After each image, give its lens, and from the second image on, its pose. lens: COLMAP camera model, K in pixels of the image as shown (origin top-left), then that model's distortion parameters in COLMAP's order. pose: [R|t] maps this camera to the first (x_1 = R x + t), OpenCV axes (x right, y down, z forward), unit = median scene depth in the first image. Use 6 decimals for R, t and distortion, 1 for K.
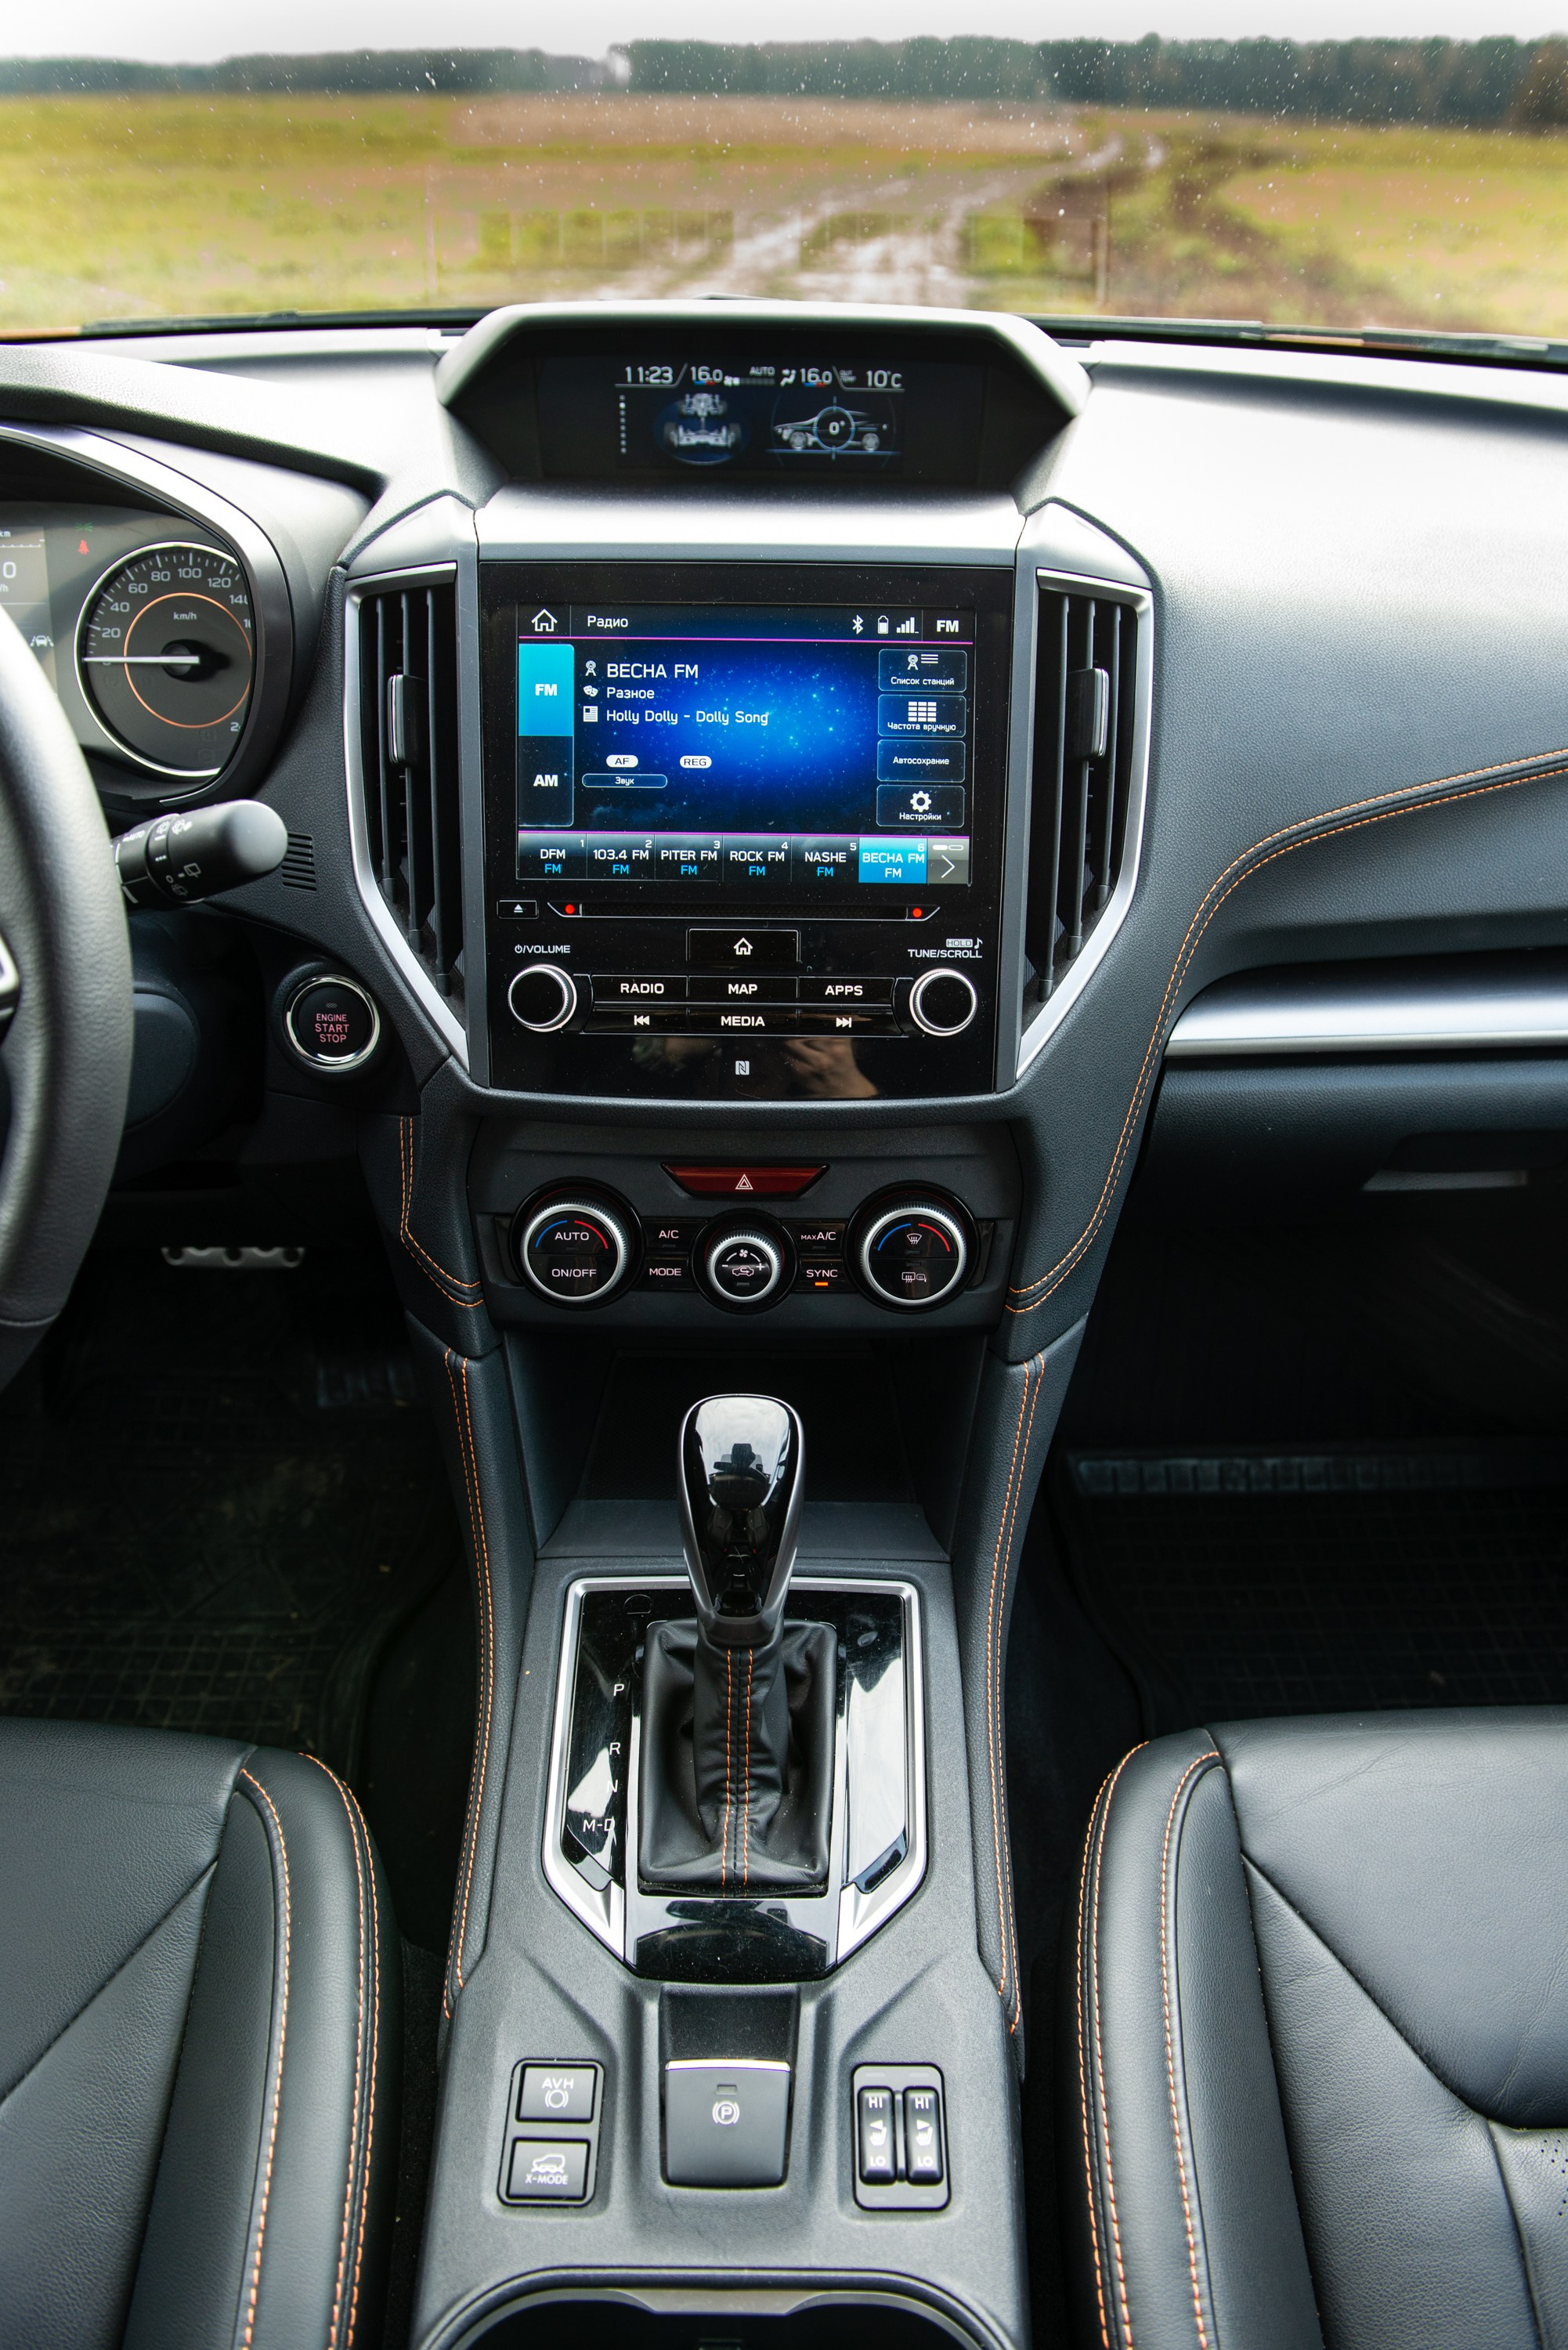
lens RADIAL K [[1624.6, 0, 800.4], [0, 1624.6, 1171.8], [0, 0, 1]] dist [-0.052771, -0.007430]
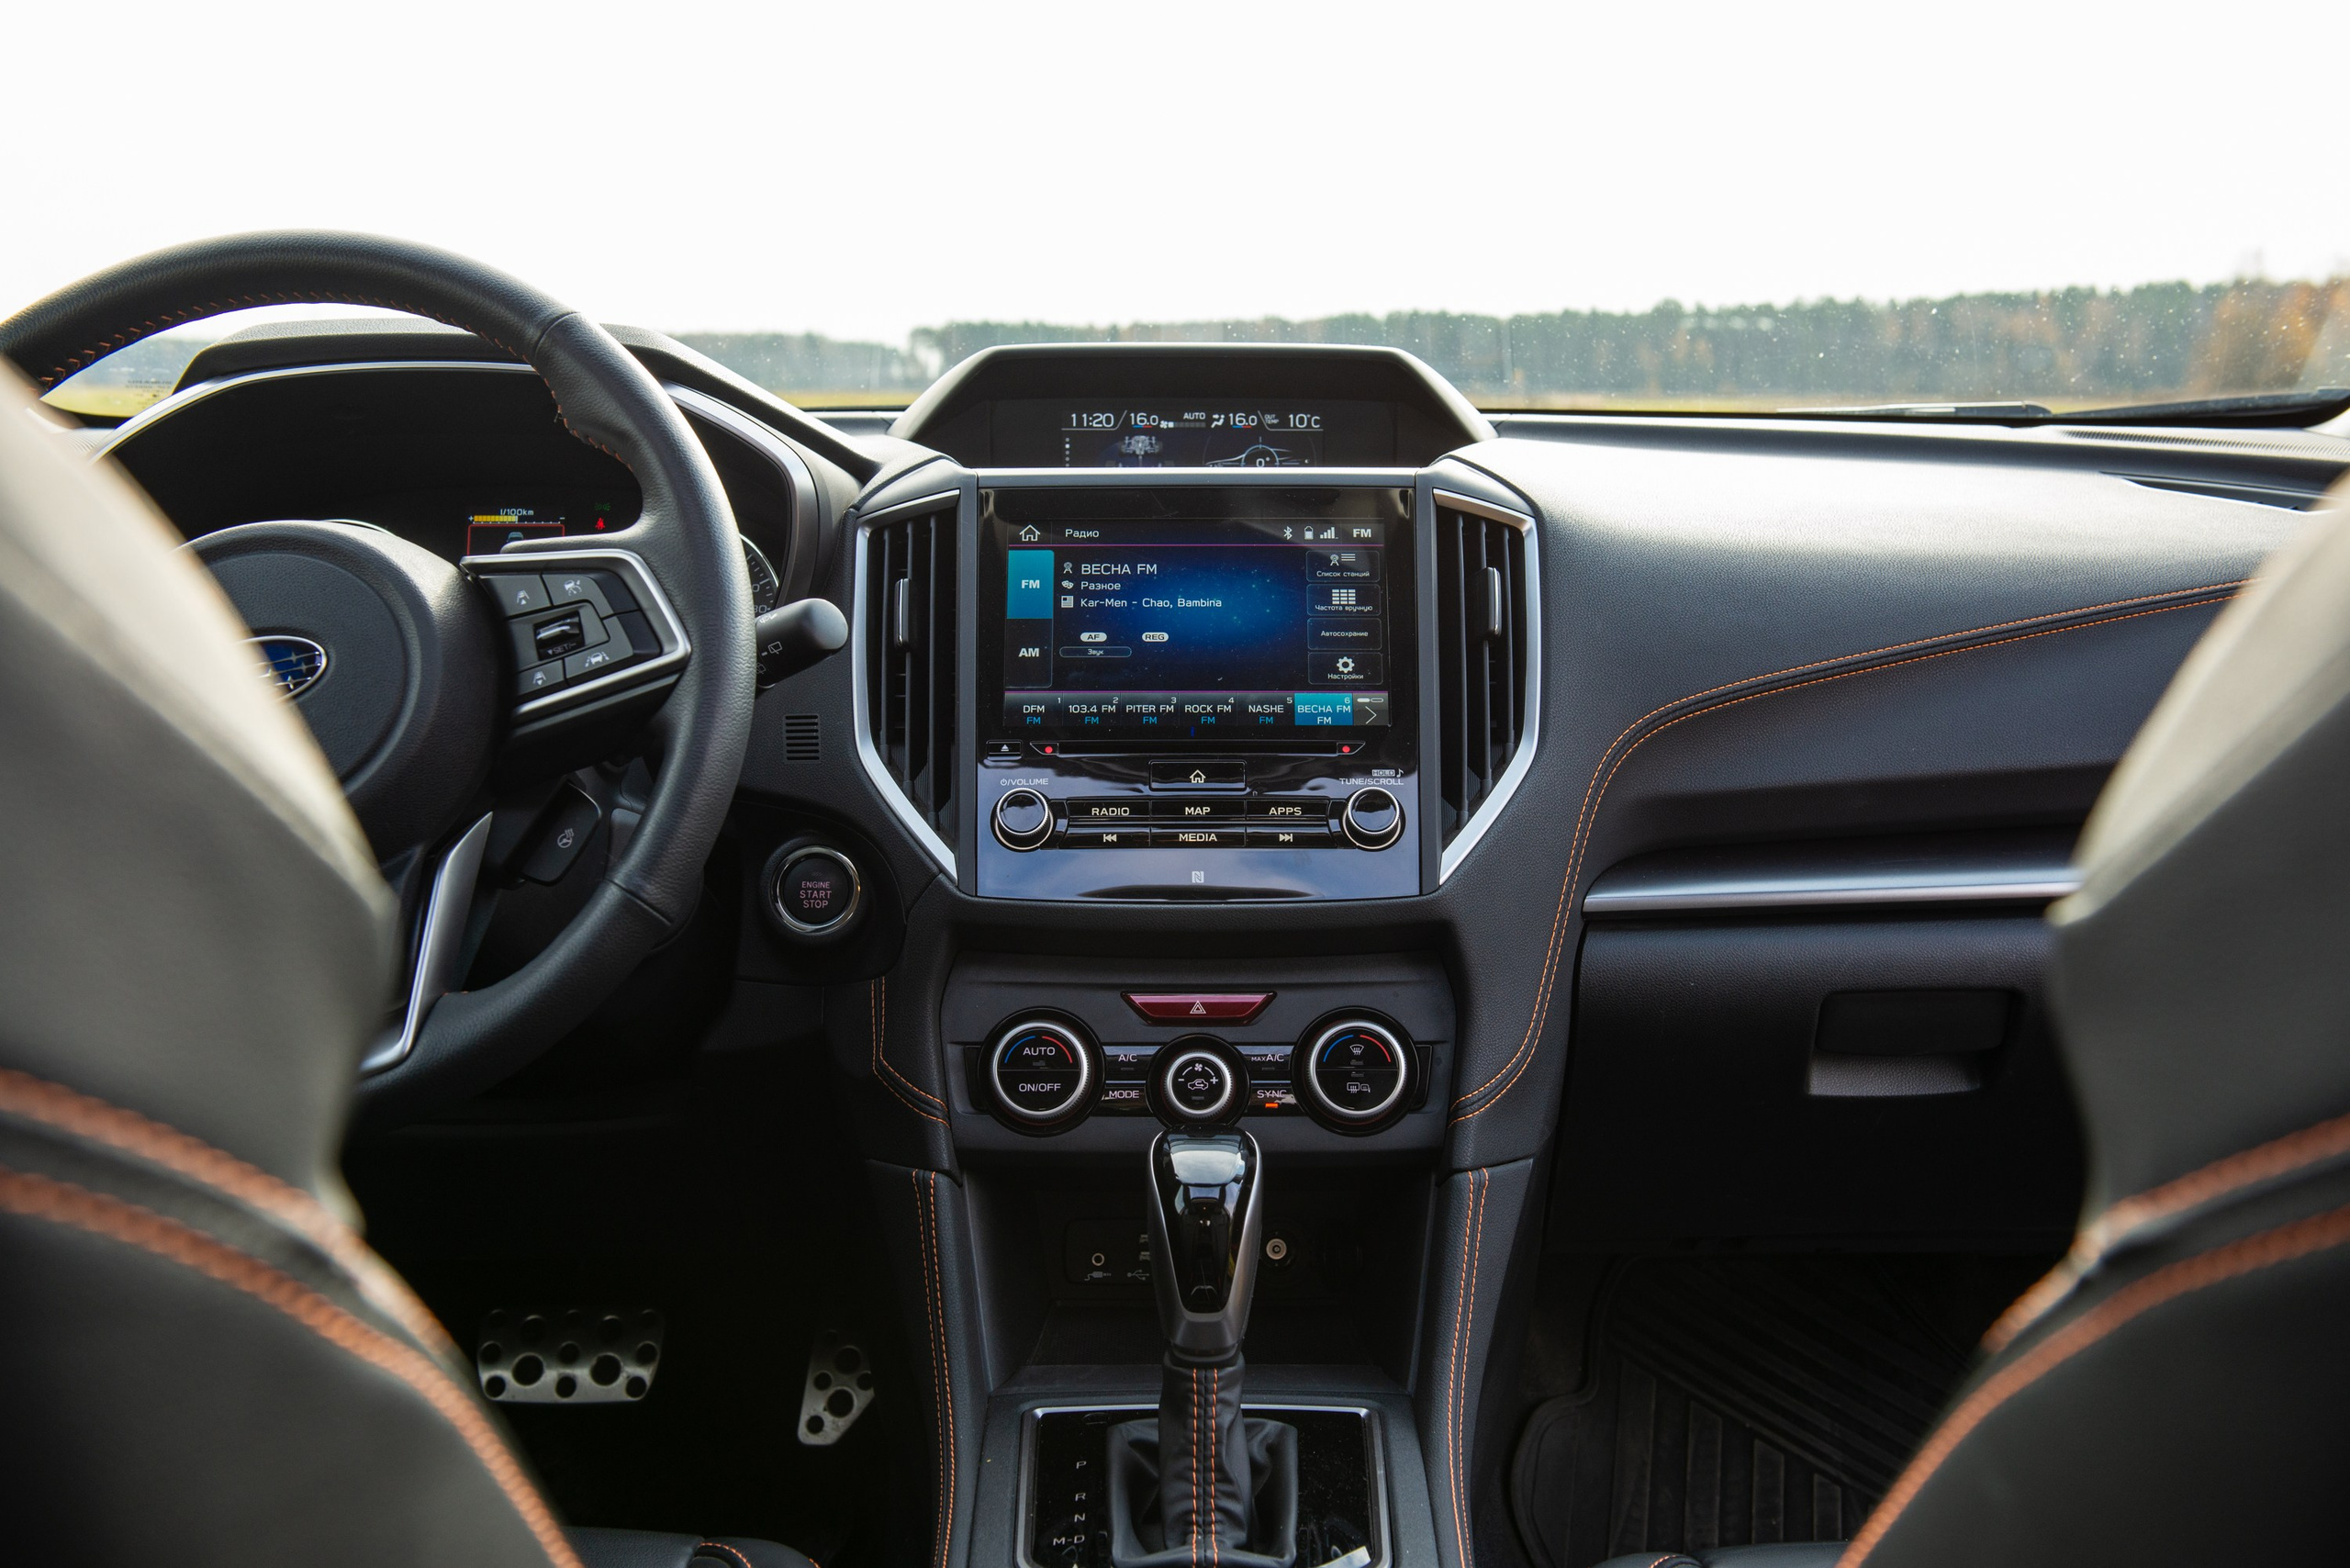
lens RADIAL K [[2648.2, 0, 1183.2], [0, 2648.2, 773.0], [0, 0, 1]] dist [0.070358, 0.006079]
pose [[0.999891, -0.014711, -0.001408, -0.042495], [0.012590, 0.897875, -0.440071, 0.691027], [0.007738, 0.440005, 0.897962, -0.702924]]
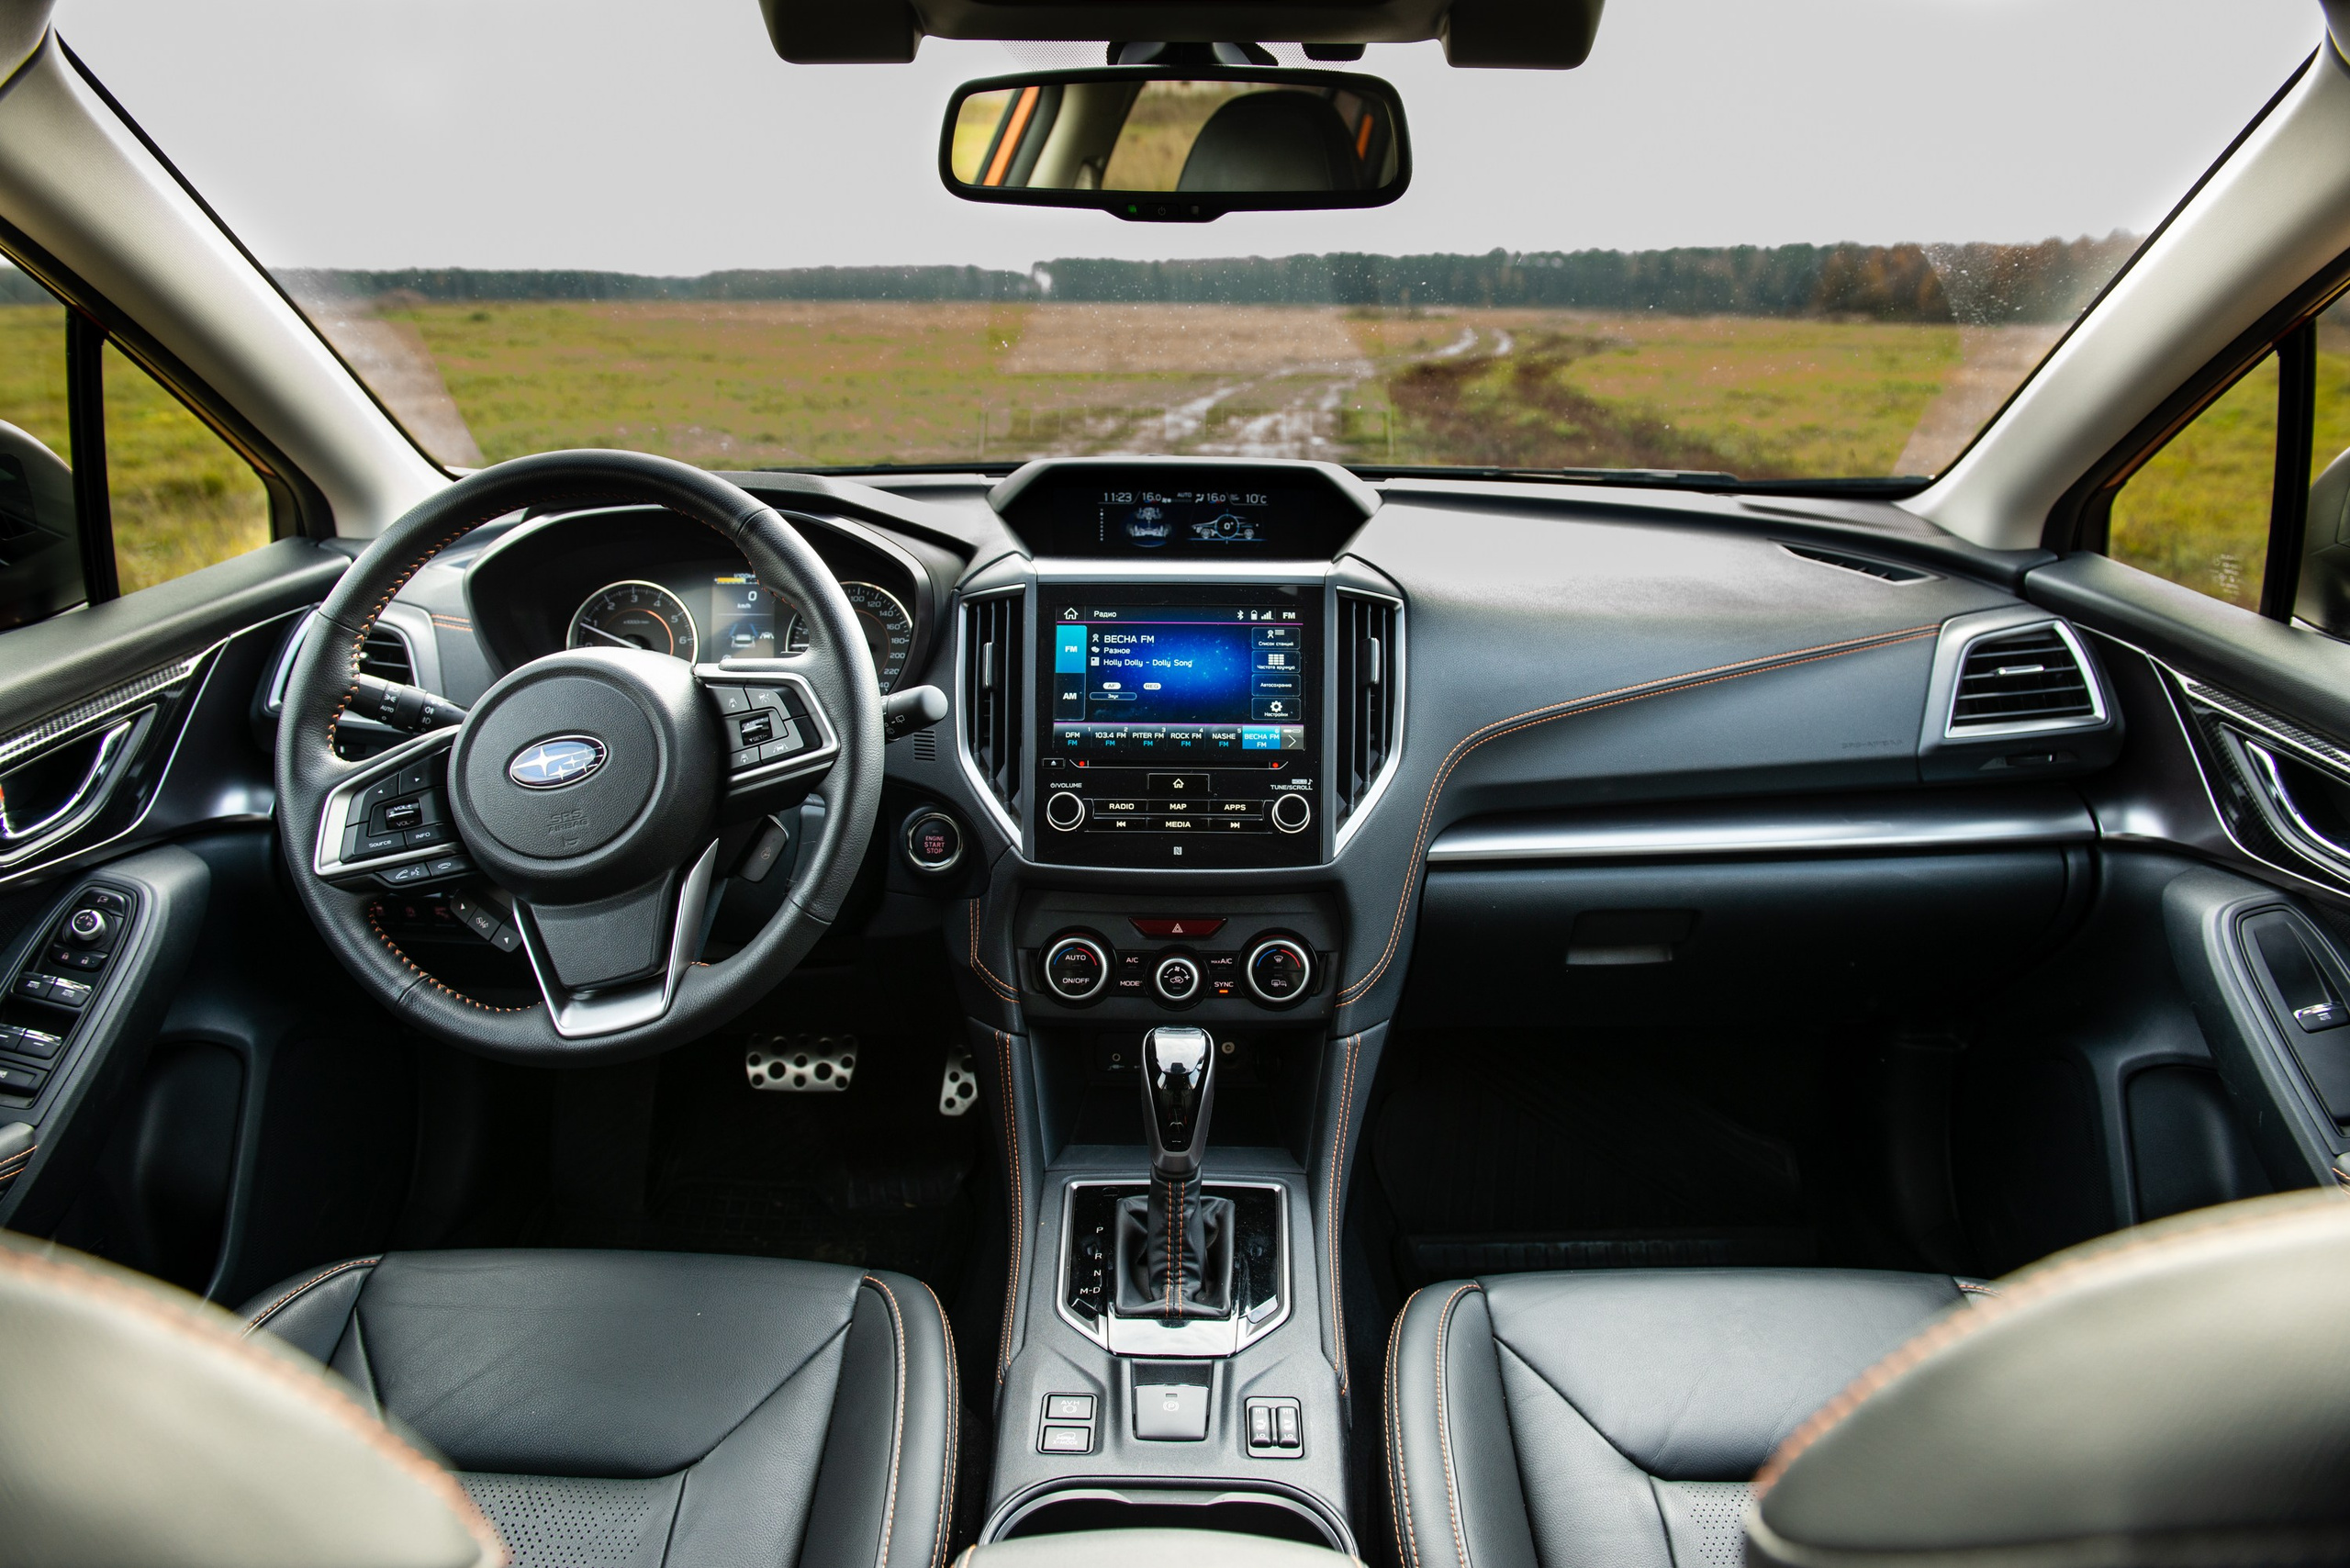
lens RADIAL K [[1582.1, 0, 1166.1], [0, 1582.1, 774.7], [0, 0, 1]] dist [-0.051955, -0.002829]
pose [[0.999760, -0.004083, -0.021506, -0.011045], [-0.002576, 0.953687, -0.300789, 0.375323], [0.021738, 0.300773, 0.953448, -0.664275]]
